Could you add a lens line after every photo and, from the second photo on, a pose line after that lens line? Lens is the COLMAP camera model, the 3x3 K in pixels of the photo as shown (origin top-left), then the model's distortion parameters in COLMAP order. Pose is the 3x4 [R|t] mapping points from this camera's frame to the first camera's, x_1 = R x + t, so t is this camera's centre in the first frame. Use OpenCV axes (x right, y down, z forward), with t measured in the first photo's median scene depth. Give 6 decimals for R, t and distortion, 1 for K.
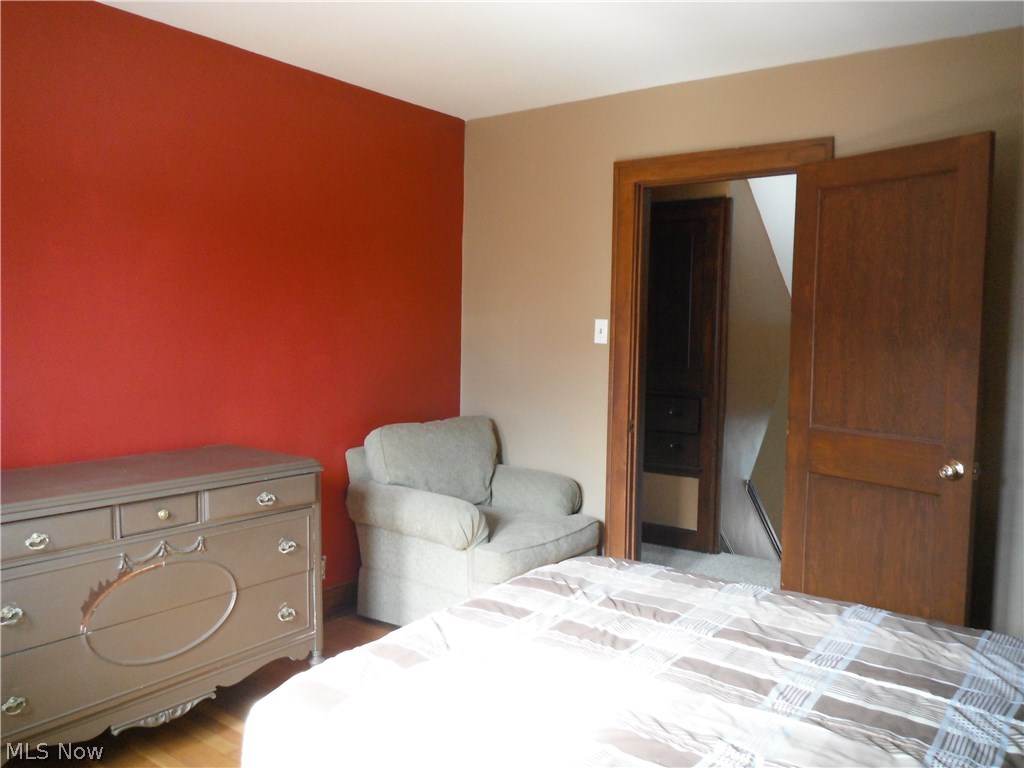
lens RADIAL K [[818.8, 0, 512.0], [0, 818.8, 384.0], [0, 0, 1]] dist [-0.072445, 0.001380]
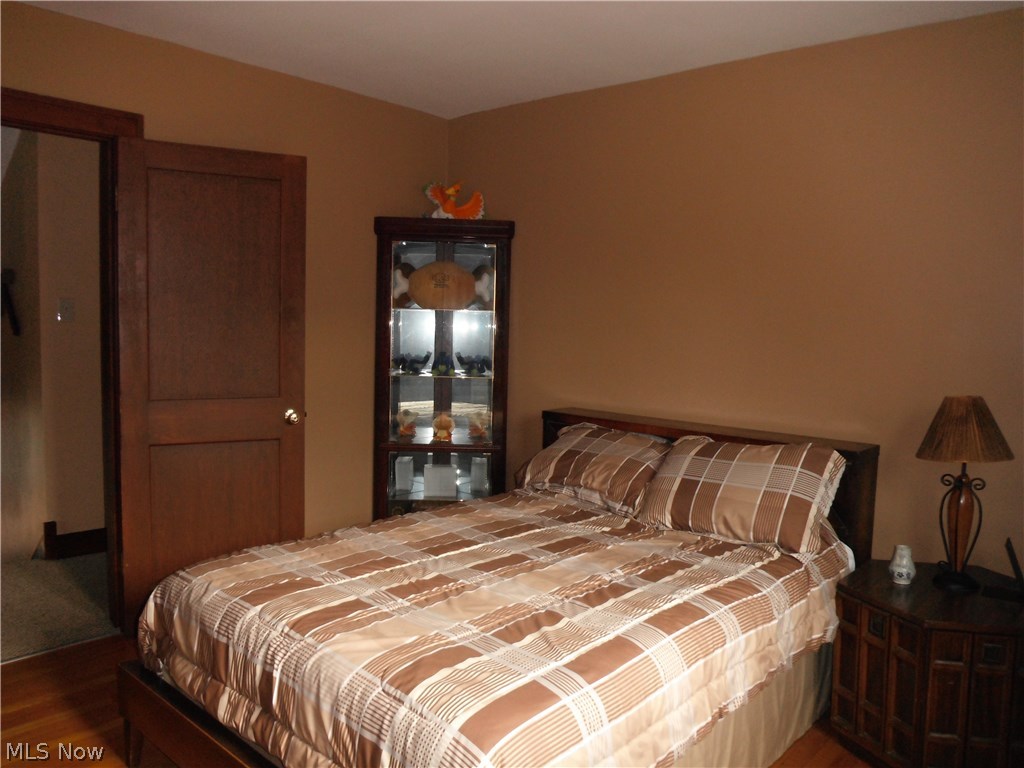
lens RADIAL K [[818.8, 0, 512.0], [0, 818.8, 384.0], [0, 0, 1]] dist [-0.072445, 0.001380]
pose [[0.038313, -0.089274, 0.995270, -0.987681], [0.047059, 0.995057, 0.087444, -0.060548], [-0.998157, 0.043487, 0.042325, 0.813078]]
